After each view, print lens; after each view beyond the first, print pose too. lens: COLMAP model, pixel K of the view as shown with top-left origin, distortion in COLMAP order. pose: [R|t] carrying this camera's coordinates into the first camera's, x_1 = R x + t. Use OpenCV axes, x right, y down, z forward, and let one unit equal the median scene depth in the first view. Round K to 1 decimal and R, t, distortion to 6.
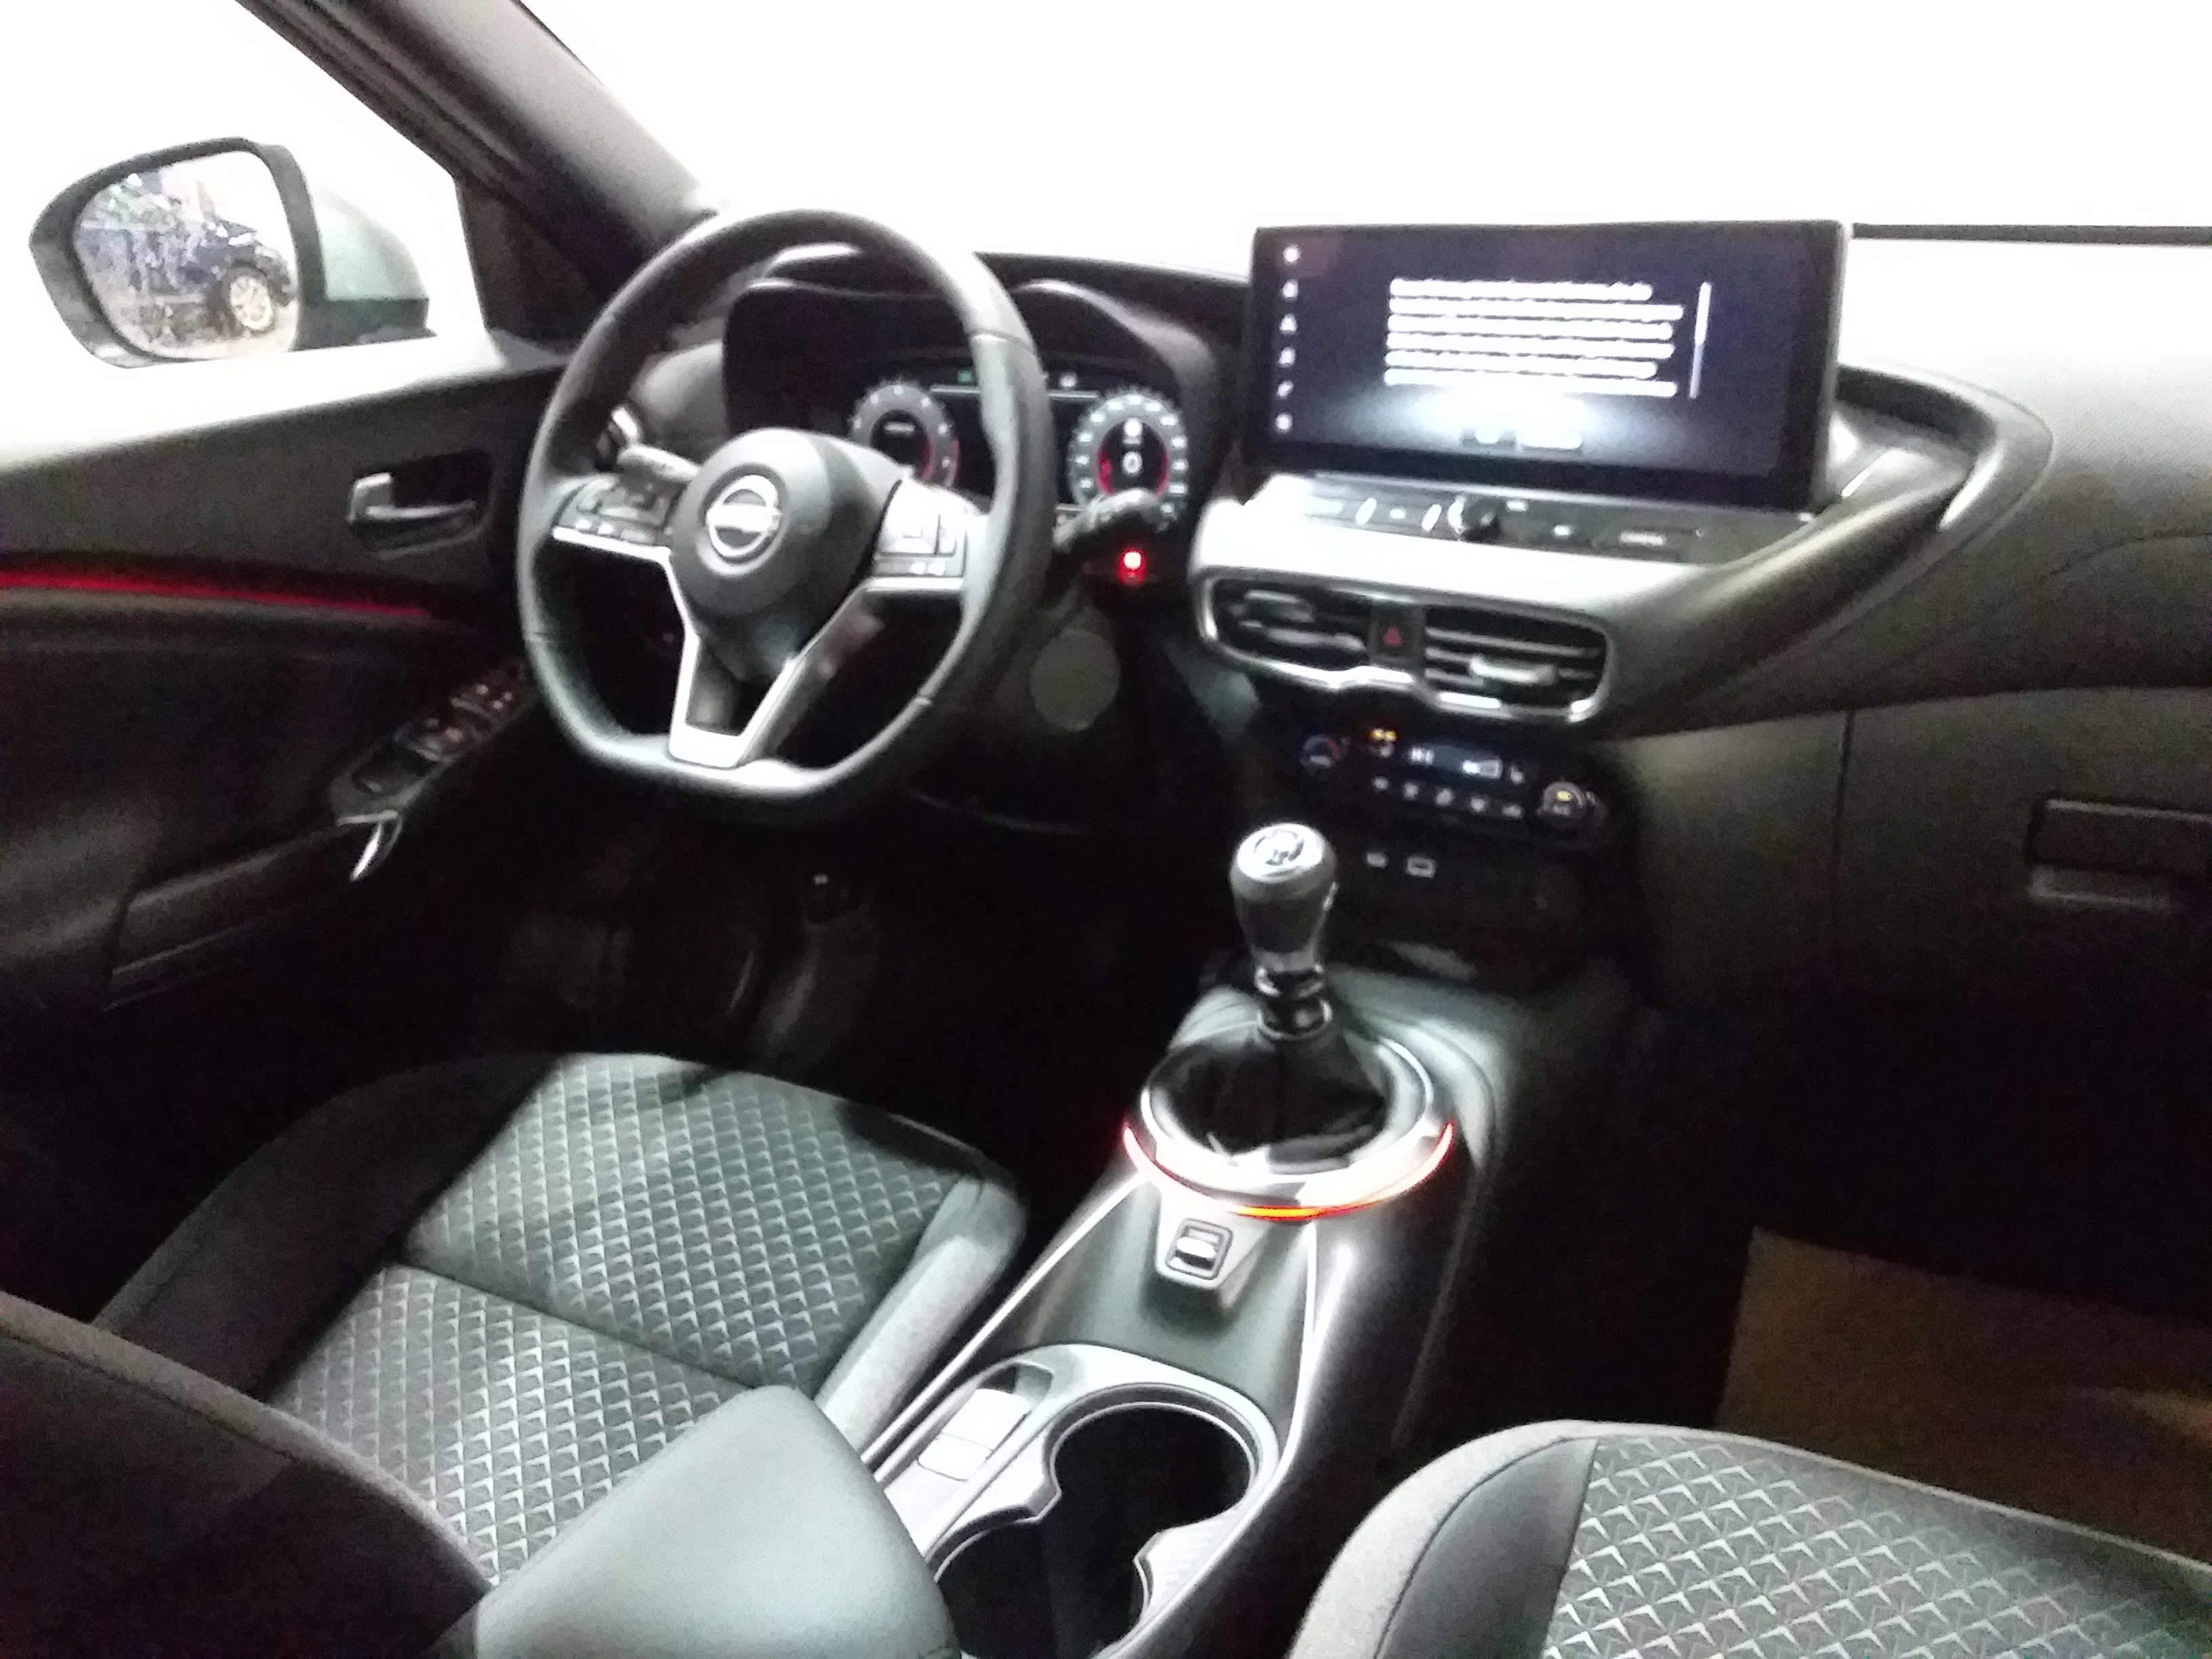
lens RADIAL K [[1820.8, 0, 1097.5], [0, 1820.8, 823.4], [0, 0, 1]] dist [0.088884, -0.144790]
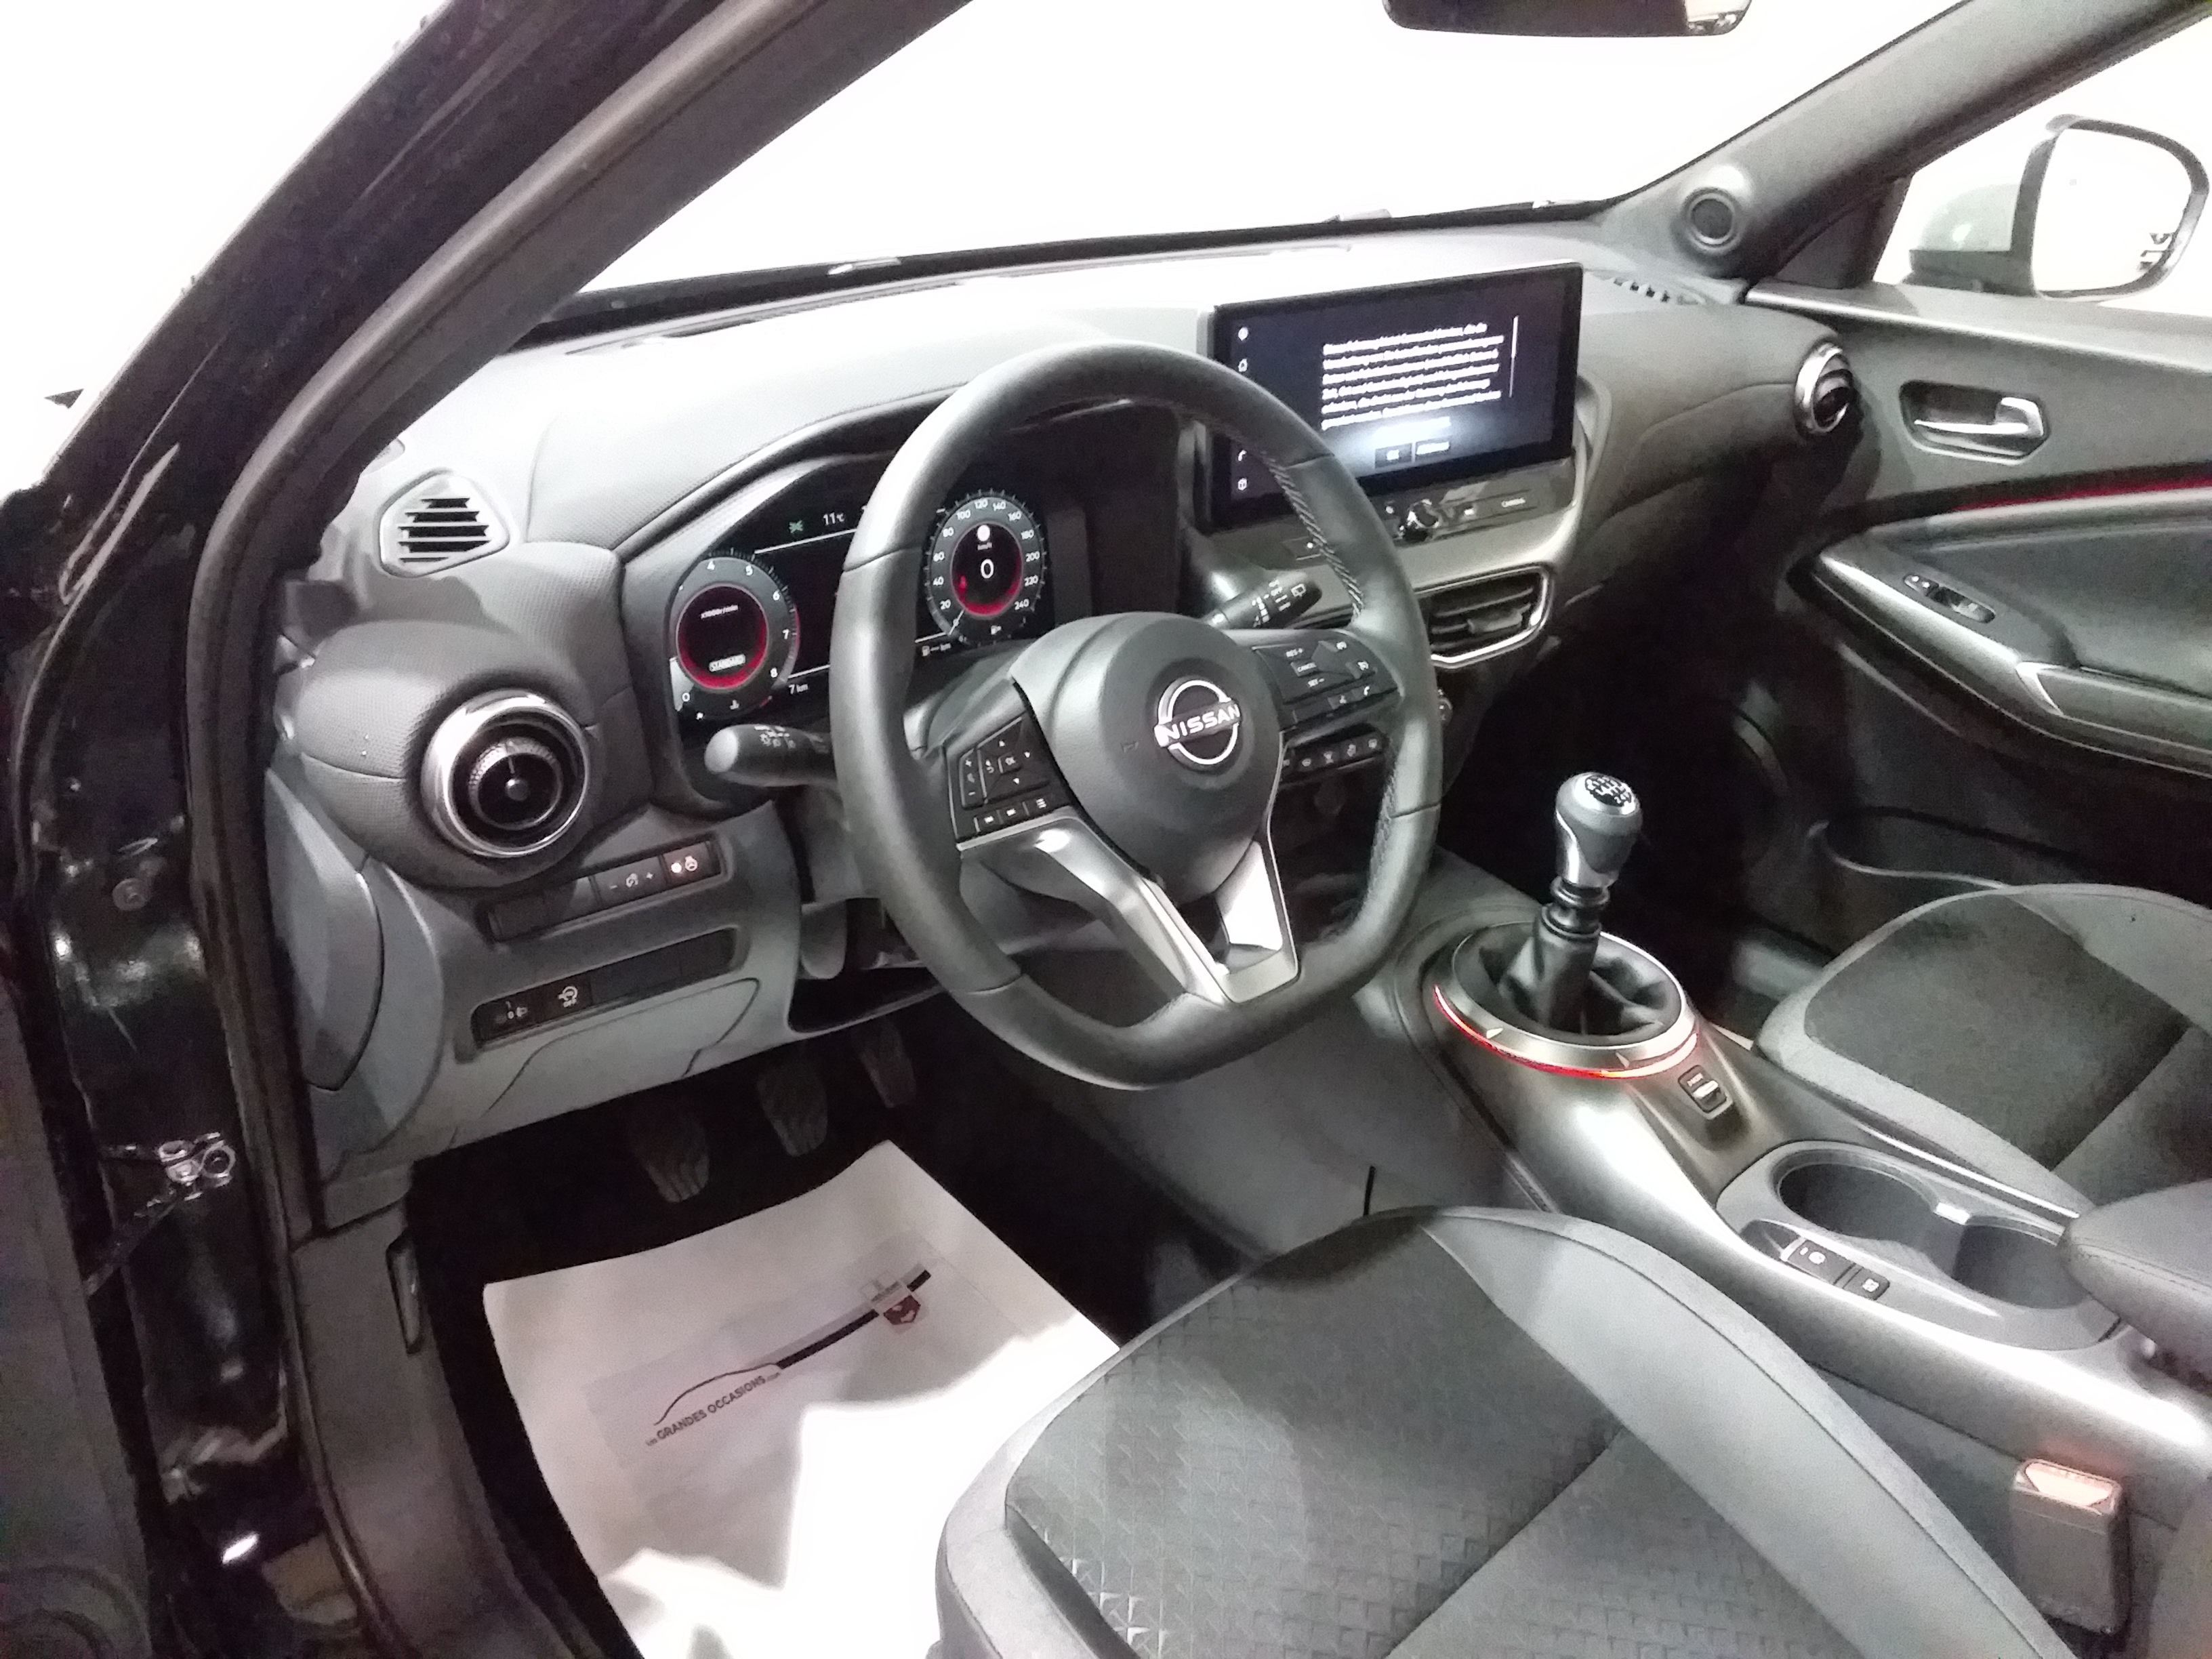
lens RADIAL K [[1820.8, 0, 1093.9], [0, 1820.8, 835.2], [0, 0, 1]] dist [0.088884, -0.144790]
pose [[0.297550, -0.378255, 0.876577, -0.914133], [0.321106, 0.904323, 0.281230, -0.346711], [-0.899086, 0.197794, 0.390541, 0.658435]]
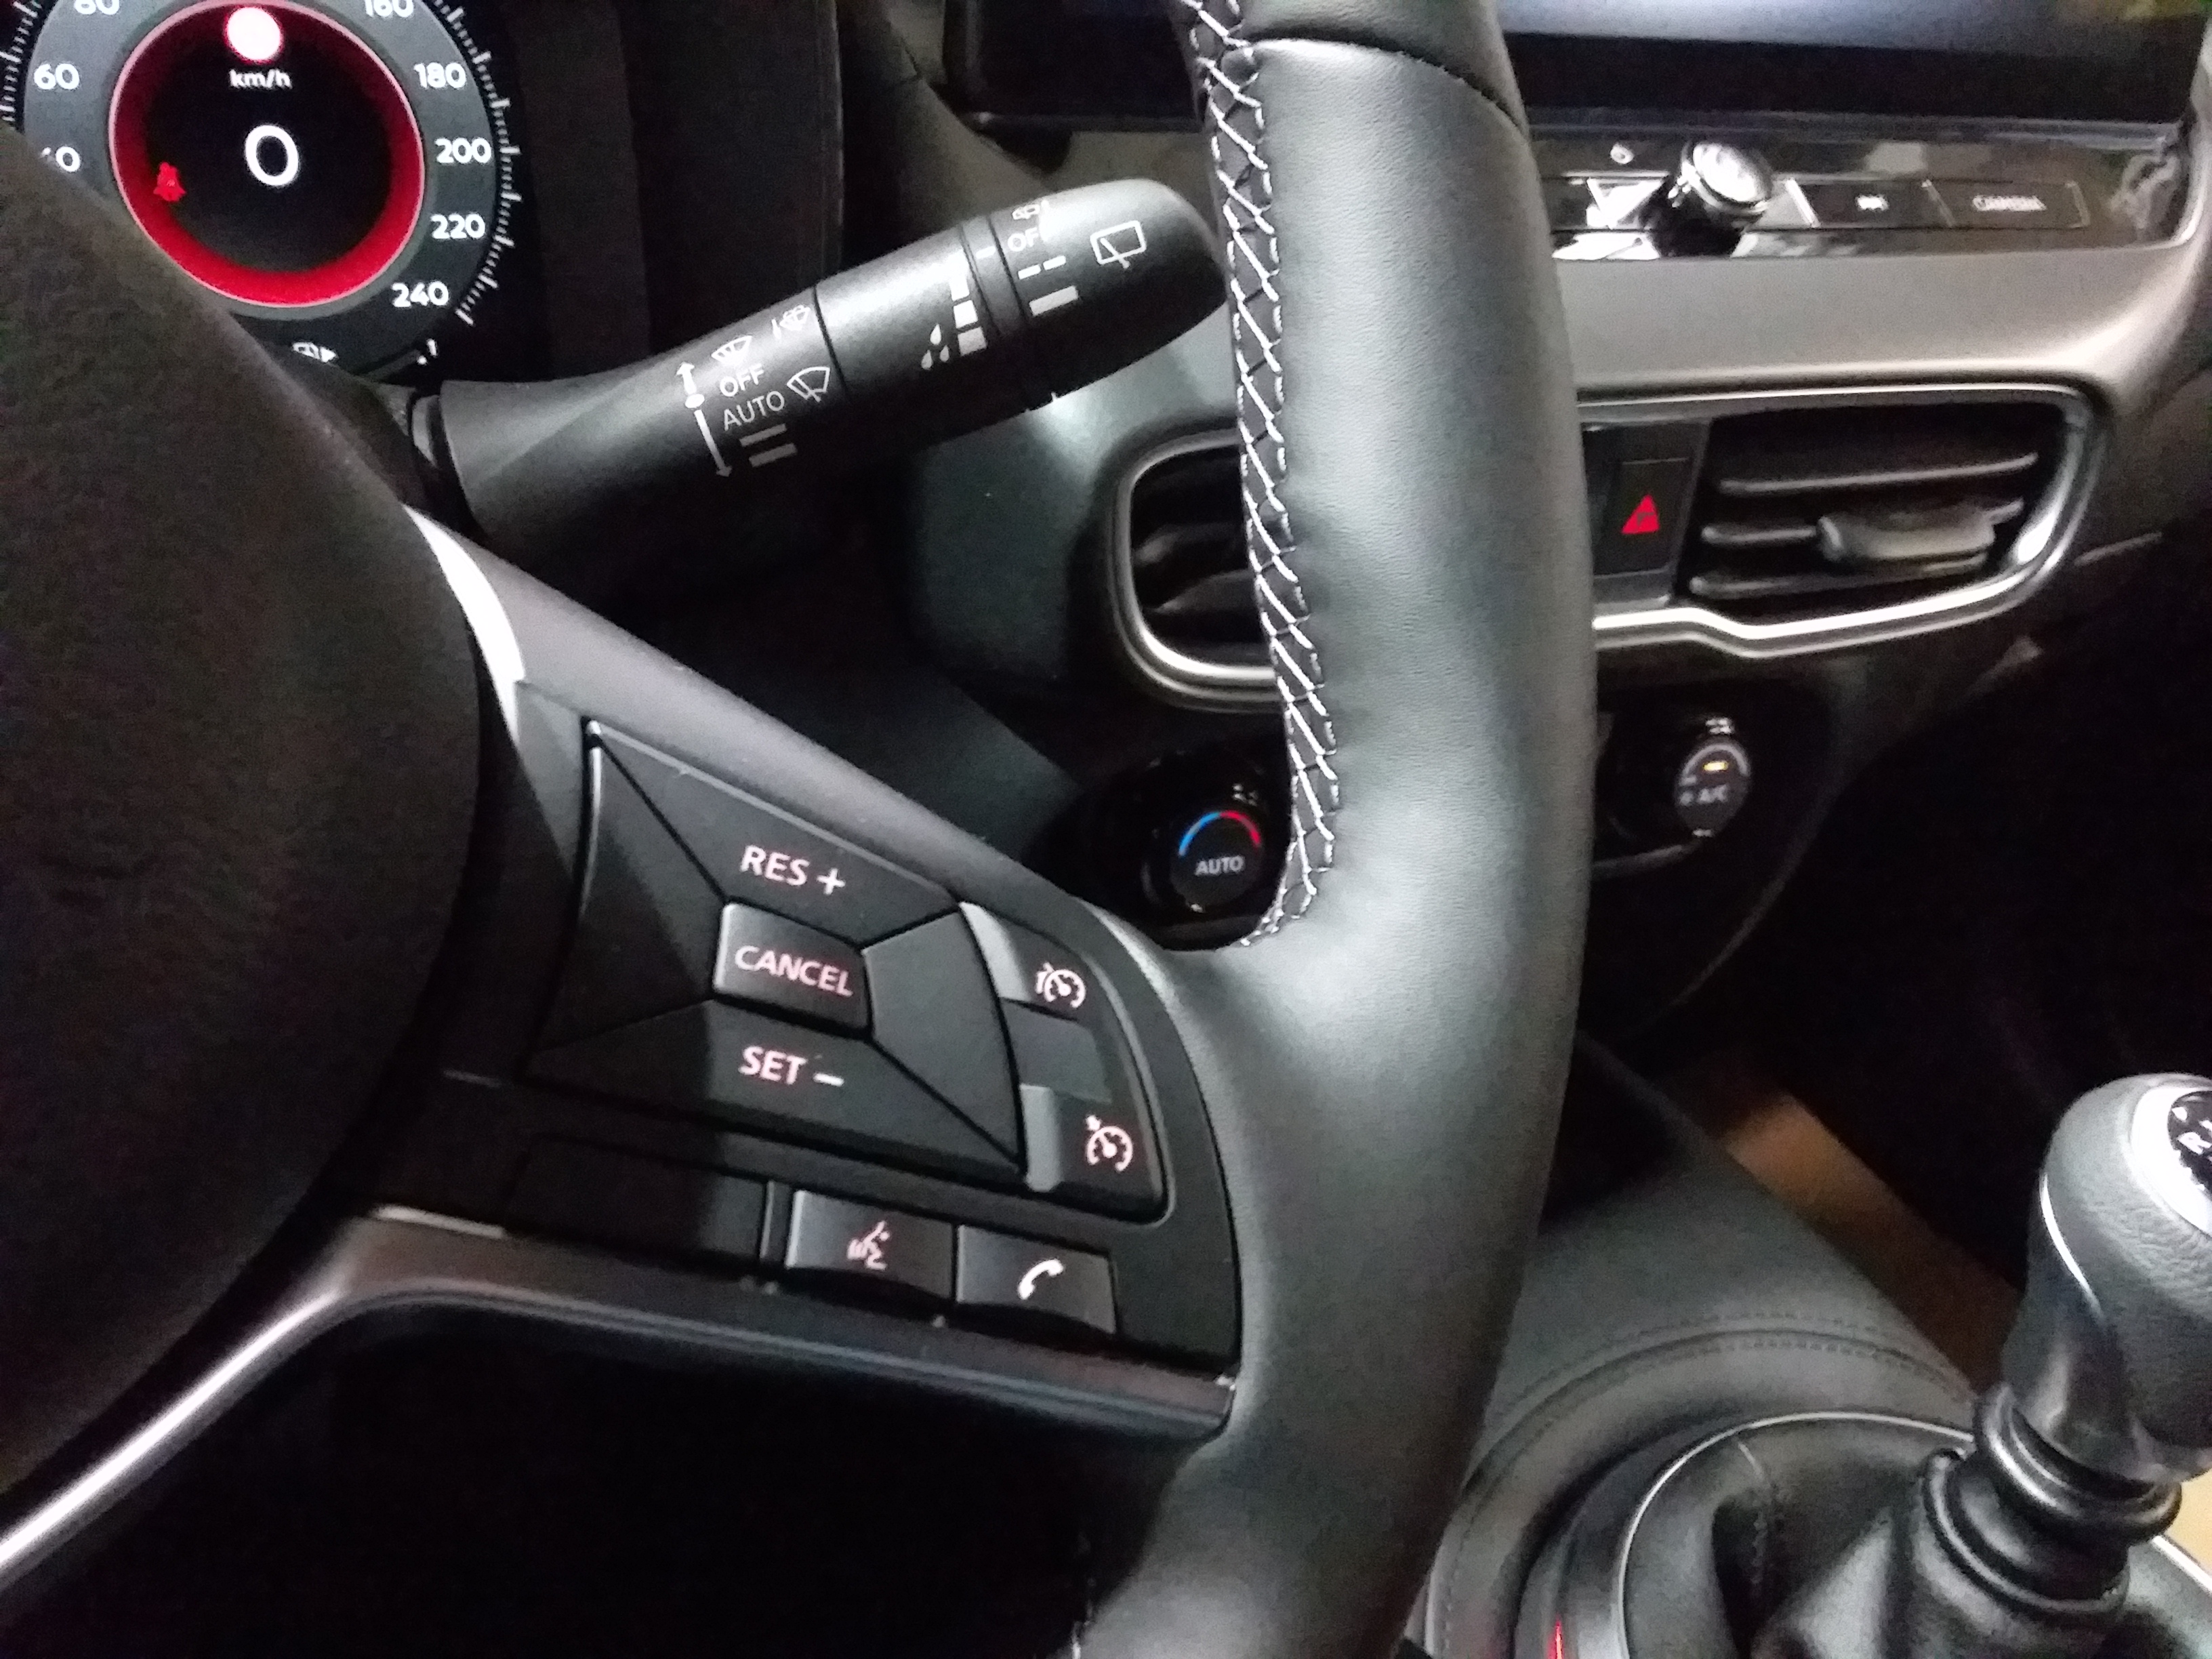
lens RADIAL K [[1820.8, 0, 1099.6], [0, 1820.8, 826.6], [0, 0, 1]] dist [0.088884, -0.144790]
pose [[0.493405, -0.333005, 0.803529, -0.211689], [0.238163, 0.940228, 0.243413, -0.145518], [-0.836558, 0.071270, 0.543223, 0.787239]]
